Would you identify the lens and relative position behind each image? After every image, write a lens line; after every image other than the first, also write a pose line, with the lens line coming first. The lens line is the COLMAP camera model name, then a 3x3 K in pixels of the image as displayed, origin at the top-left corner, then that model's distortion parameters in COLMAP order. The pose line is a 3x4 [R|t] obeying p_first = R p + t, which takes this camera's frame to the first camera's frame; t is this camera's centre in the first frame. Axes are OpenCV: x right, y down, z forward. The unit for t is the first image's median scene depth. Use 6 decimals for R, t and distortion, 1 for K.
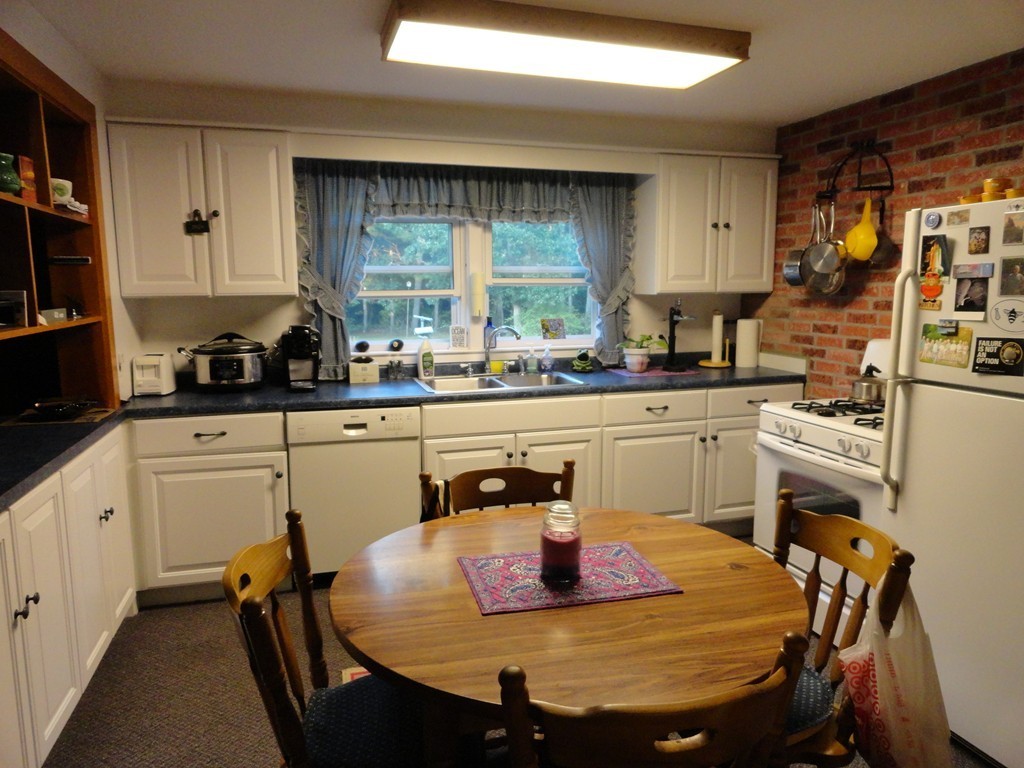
lens RADIAL K [[705.5, 0, 512.0], [0, 705.5, 384.0], [0, 0, 1]] dist [0.001093, 0.001404]
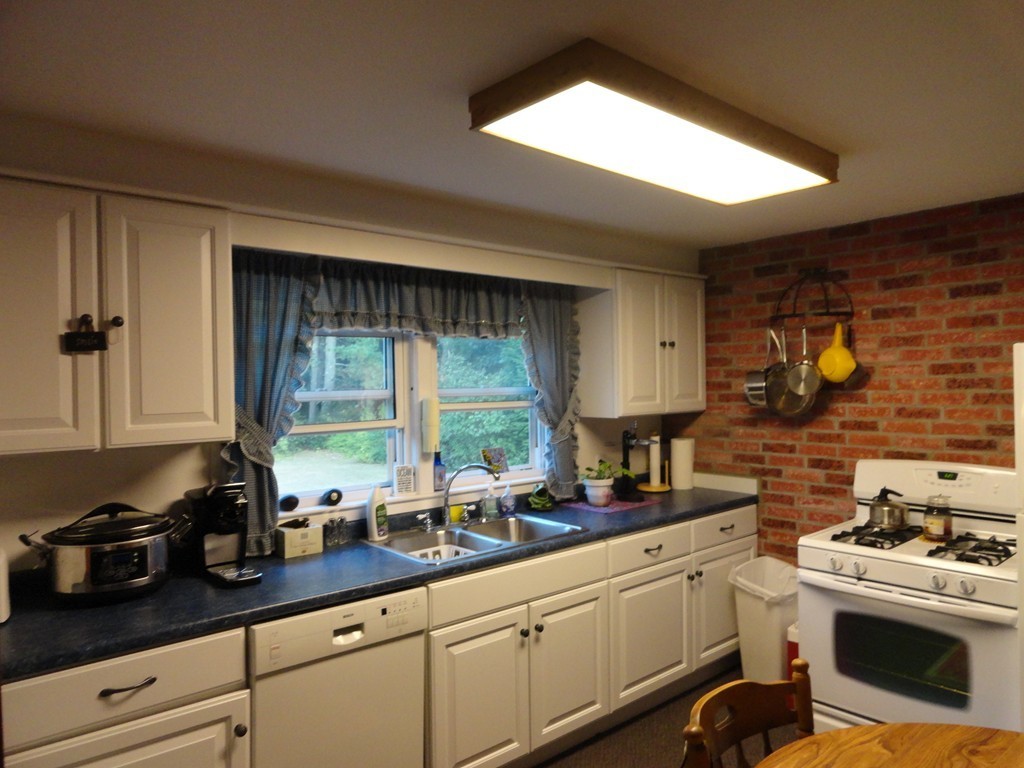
lens RADIAL K [[705.5, 0, 512.0], [0, 705.5, 384.0], [0, 0, 1]] dist [0.001093, 0.001404]
pose [[0.909927, -0.011548, 0.414607, -0.313803], [0.070092, 0.989517, -0.126268, -0.069078], [-0.408803, 0.143955, 0.901198, 0.246776]]
